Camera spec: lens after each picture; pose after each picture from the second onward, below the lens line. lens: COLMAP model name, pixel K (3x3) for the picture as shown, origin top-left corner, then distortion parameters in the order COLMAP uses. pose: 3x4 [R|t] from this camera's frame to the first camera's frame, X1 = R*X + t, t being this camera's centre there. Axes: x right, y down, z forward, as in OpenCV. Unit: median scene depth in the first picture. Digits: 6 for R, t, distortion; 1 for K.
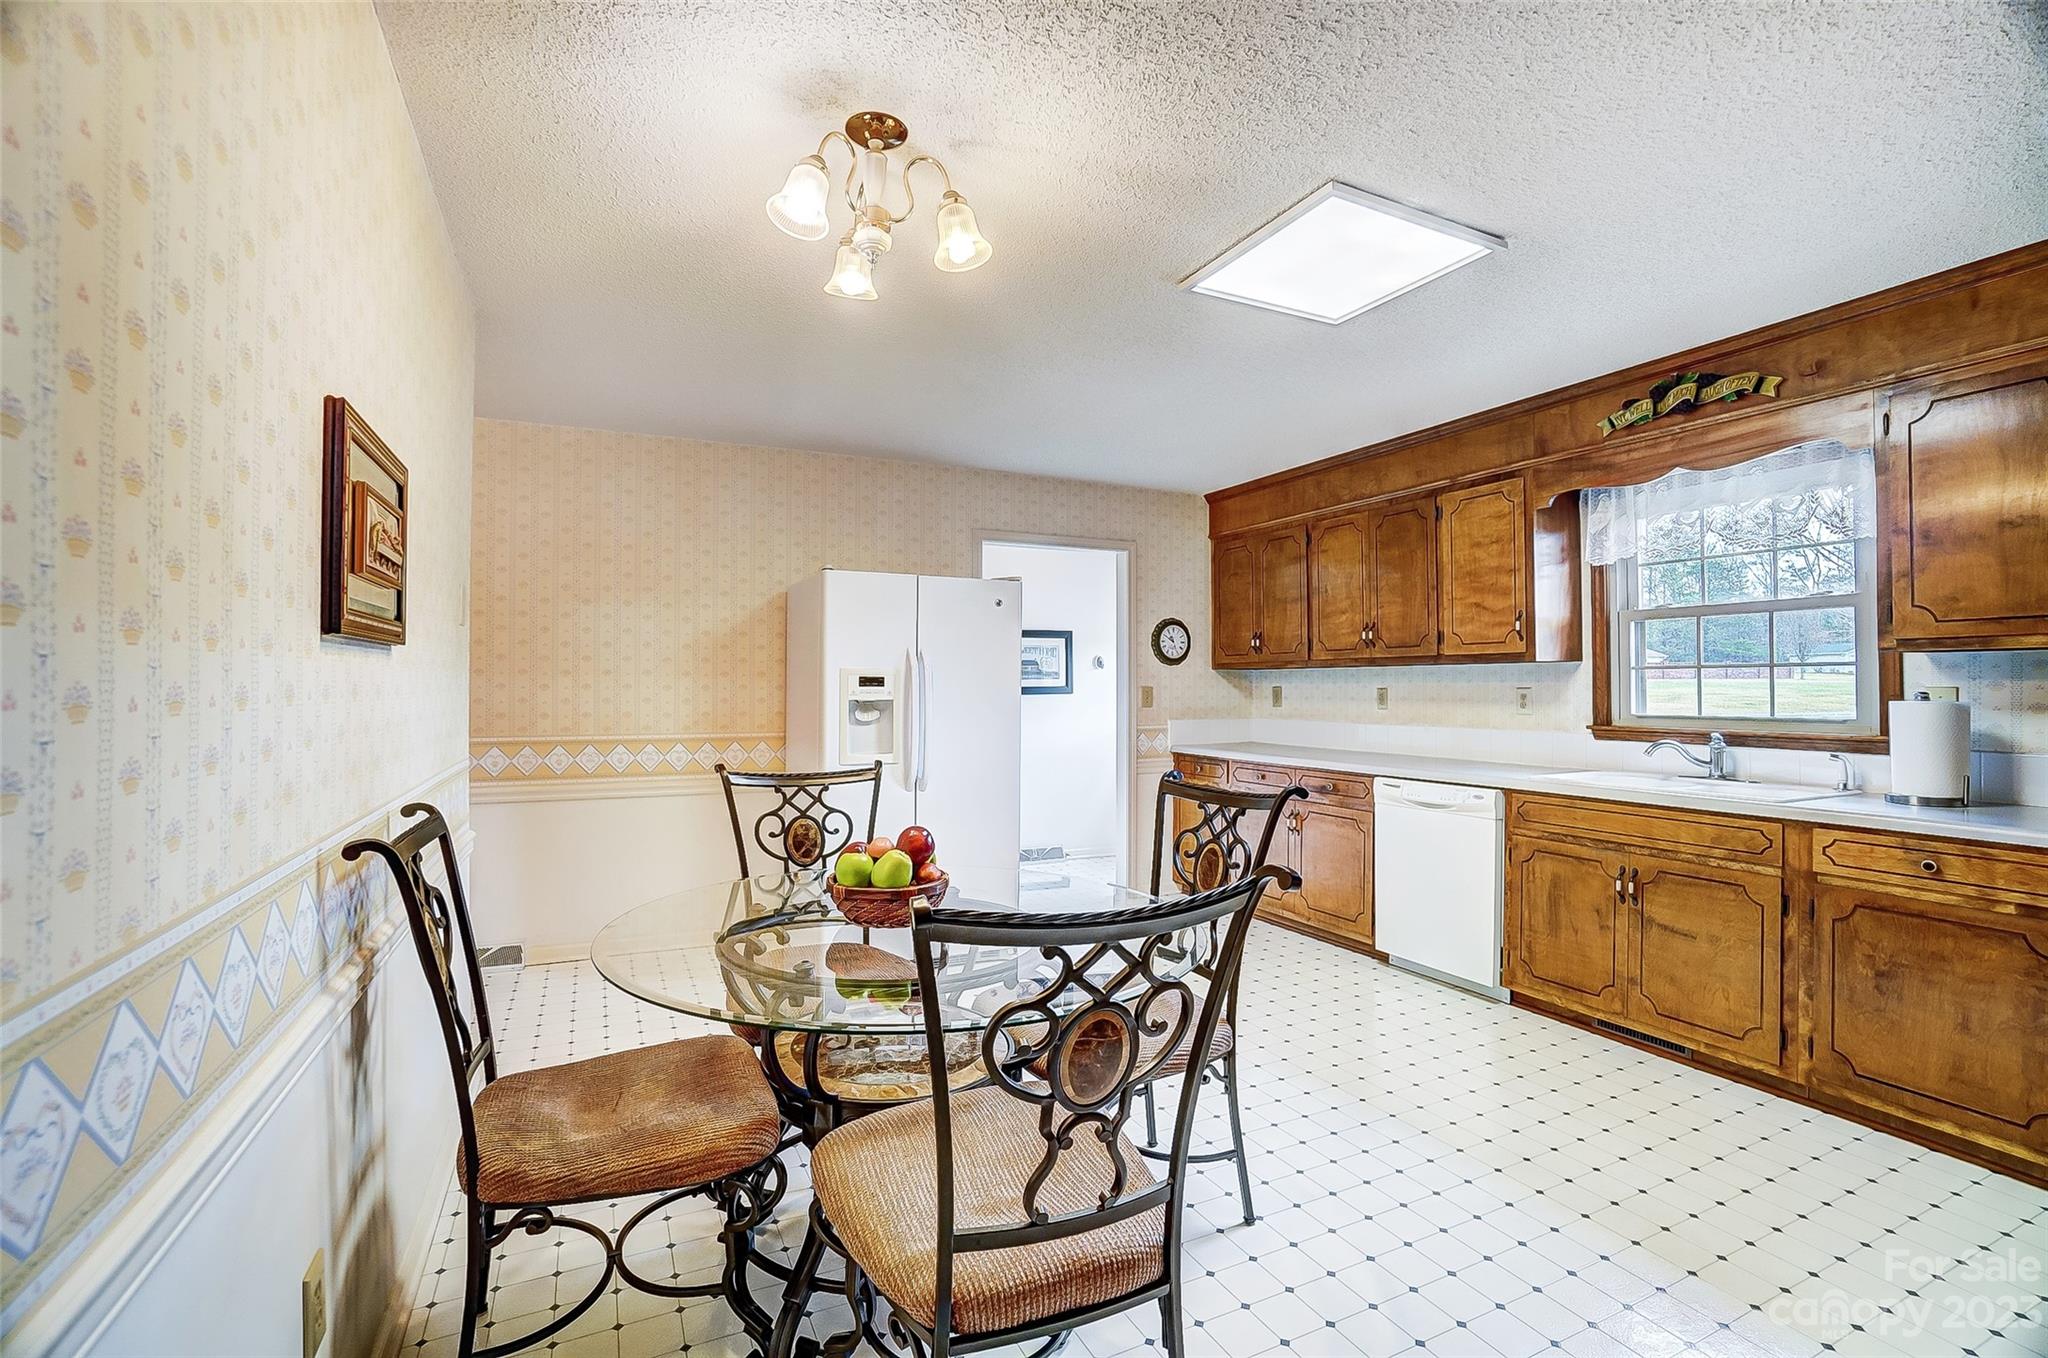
lens RADIAL K [[895.5, 0, 1017.1], [0, 895.5, 676.0], [0, 0, 1]] dist [-0.069166, 0.022342]
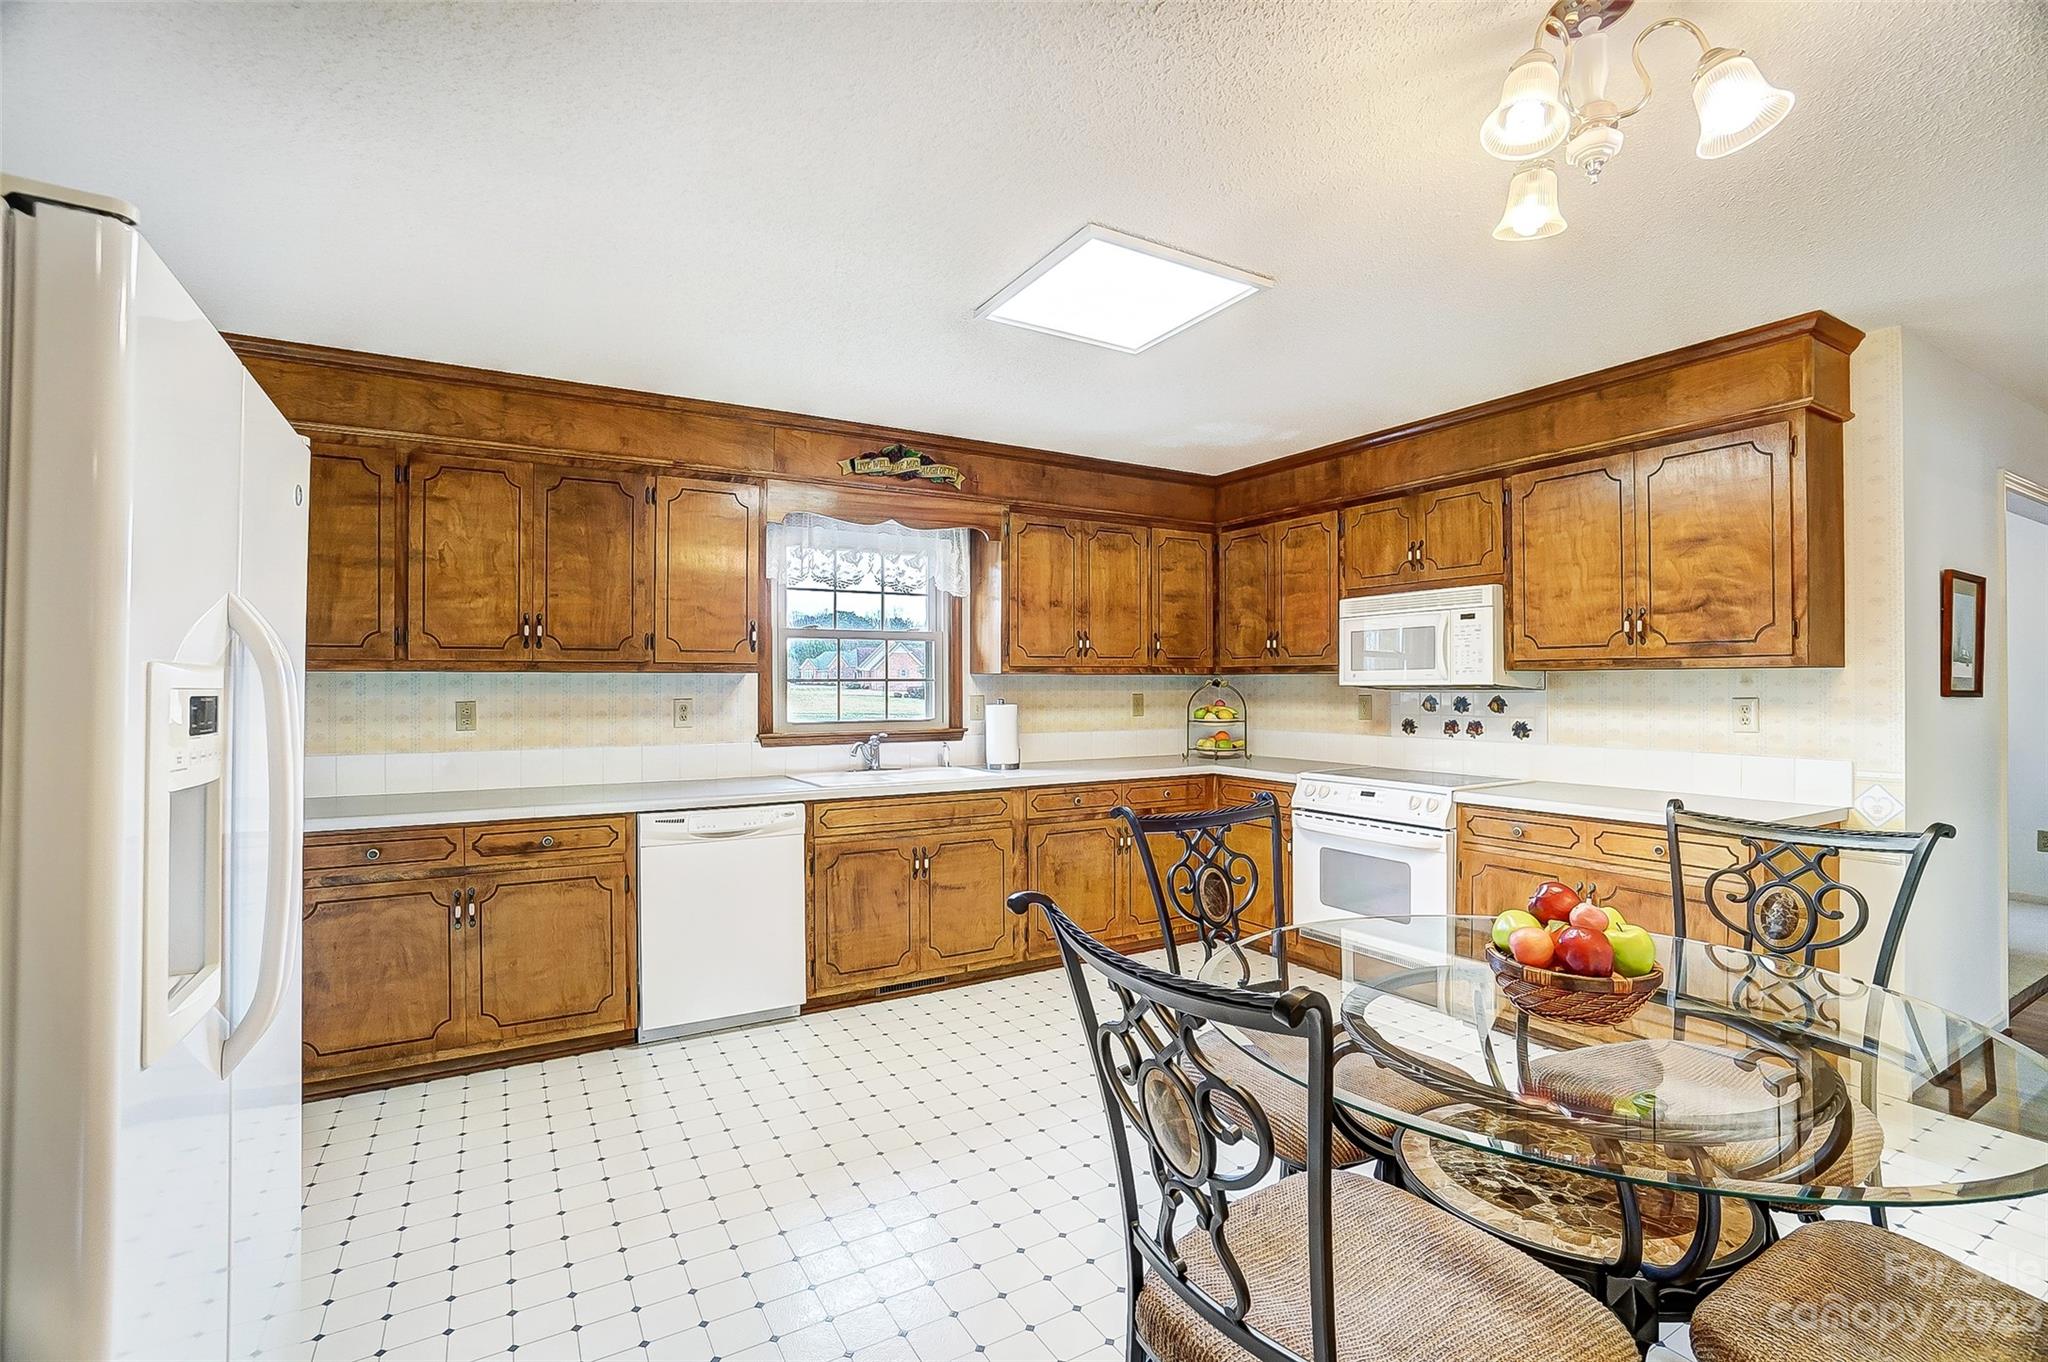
lens RADIAL K [[901.5, 0, 1017.0], [0, 901.5, 679.8], [0, 0, 1]] dist [-0.069043, 0.024166]
pose [[-0.086132, 0.005025, 0.996271, -0.453867], [-0.009457, 0.999938, -0.005861, -0.005445], [-0.996239, -0.009926, -0.086079, 0.800575]]
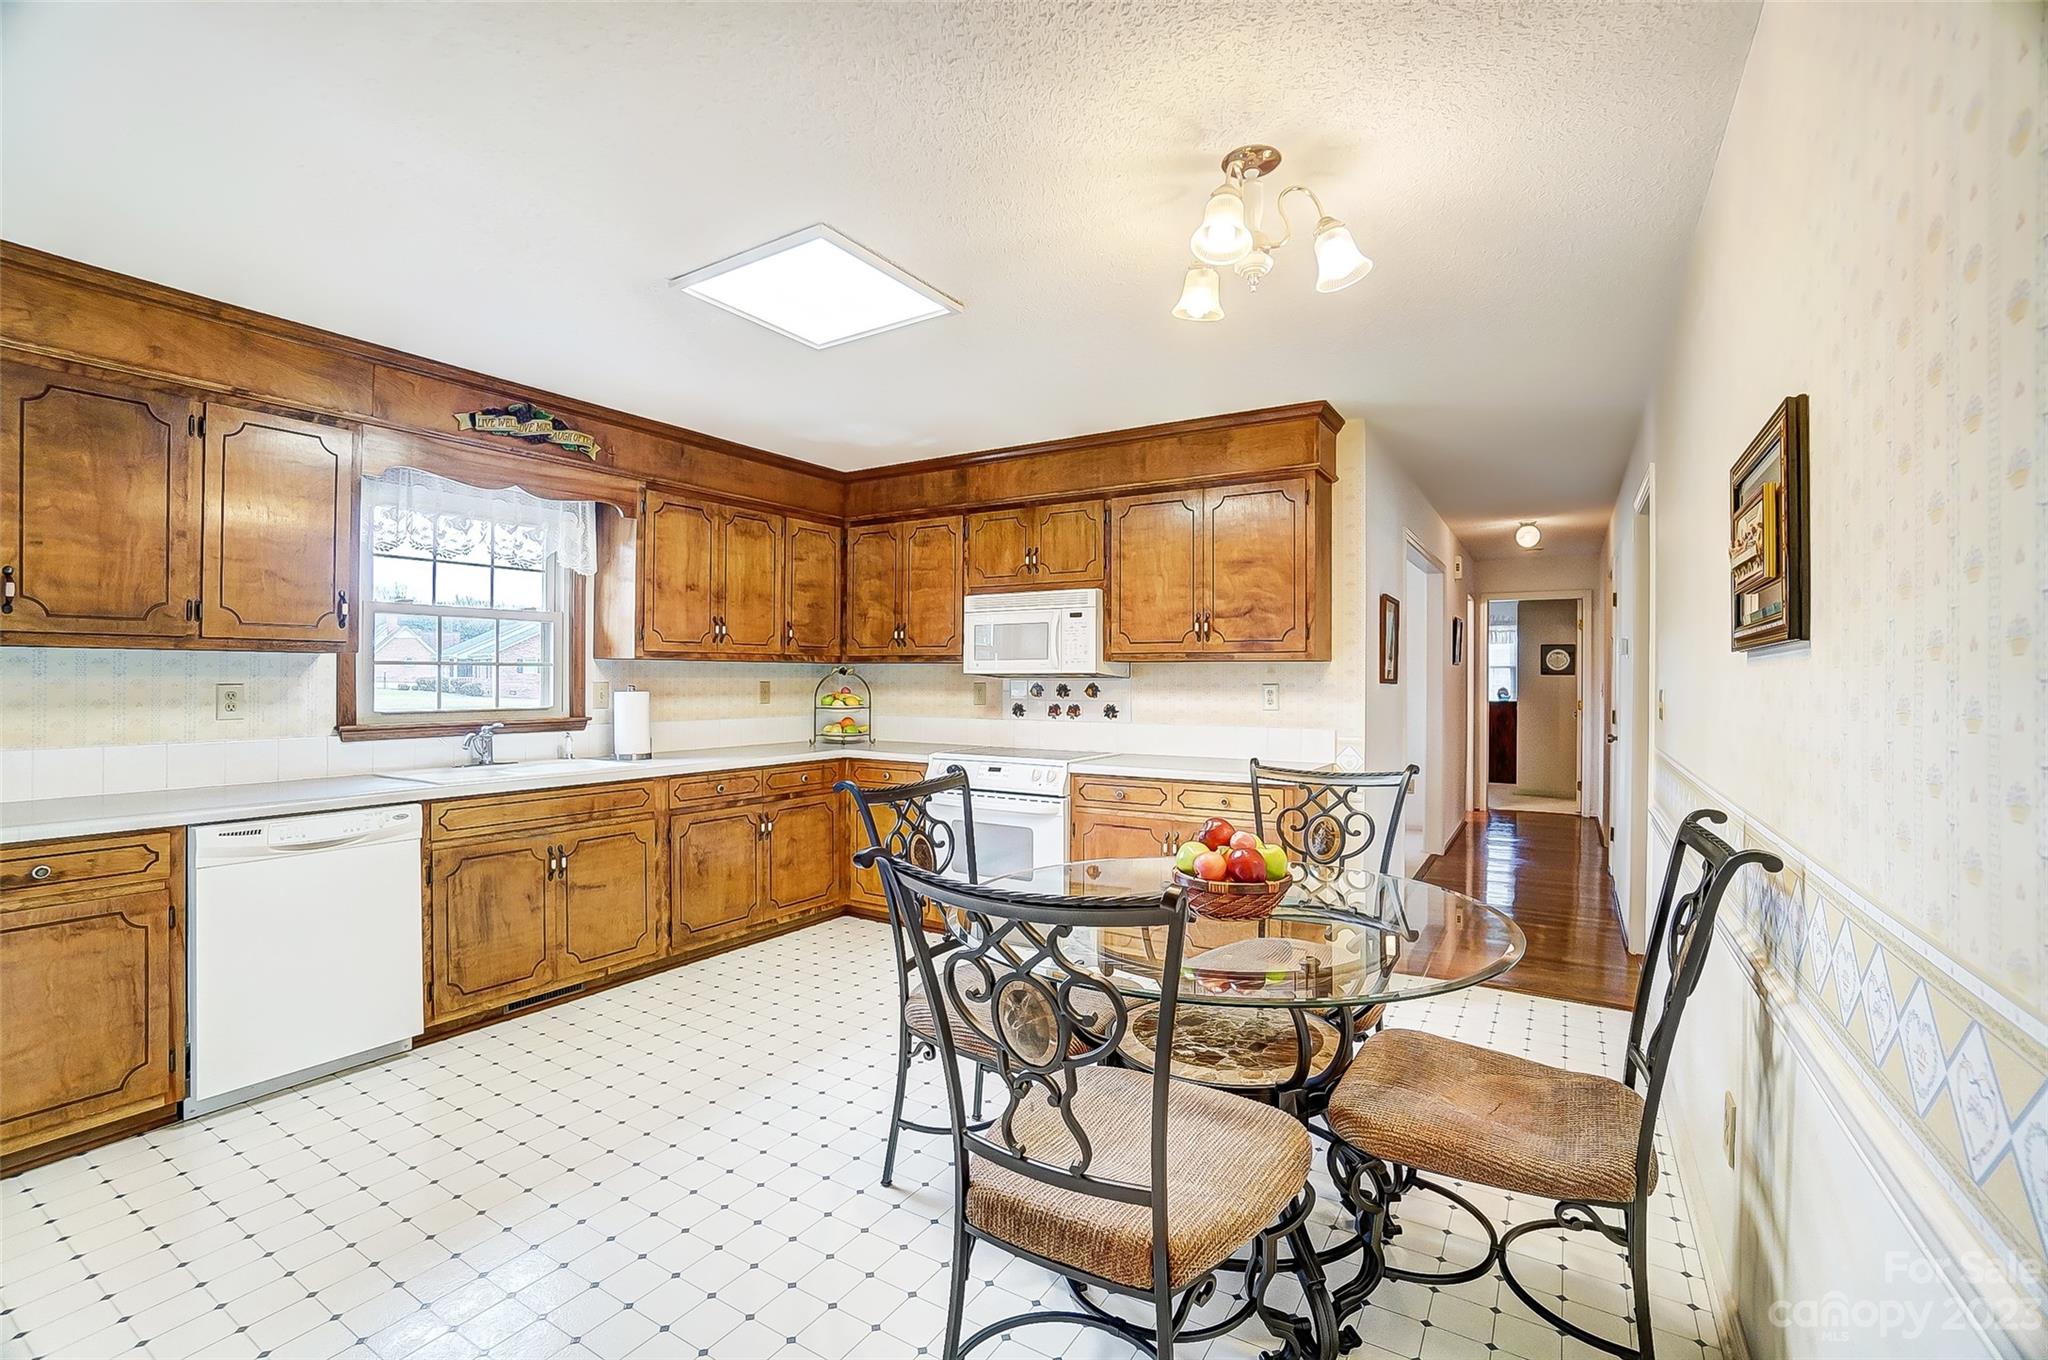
lens RADIAL K [[895.5, 0, 1017.1], [0, 895.5, 677.0], [0, 0, 1]] dist [-0.069166, 0.022342]
pose [[-0.540862, -0.001405, 0.841110, -0.457773], [-0.013243, 0.999889, -0.006845, 0.003936], [-0.841007, -0.014842, -0.540820, 0.914746]]
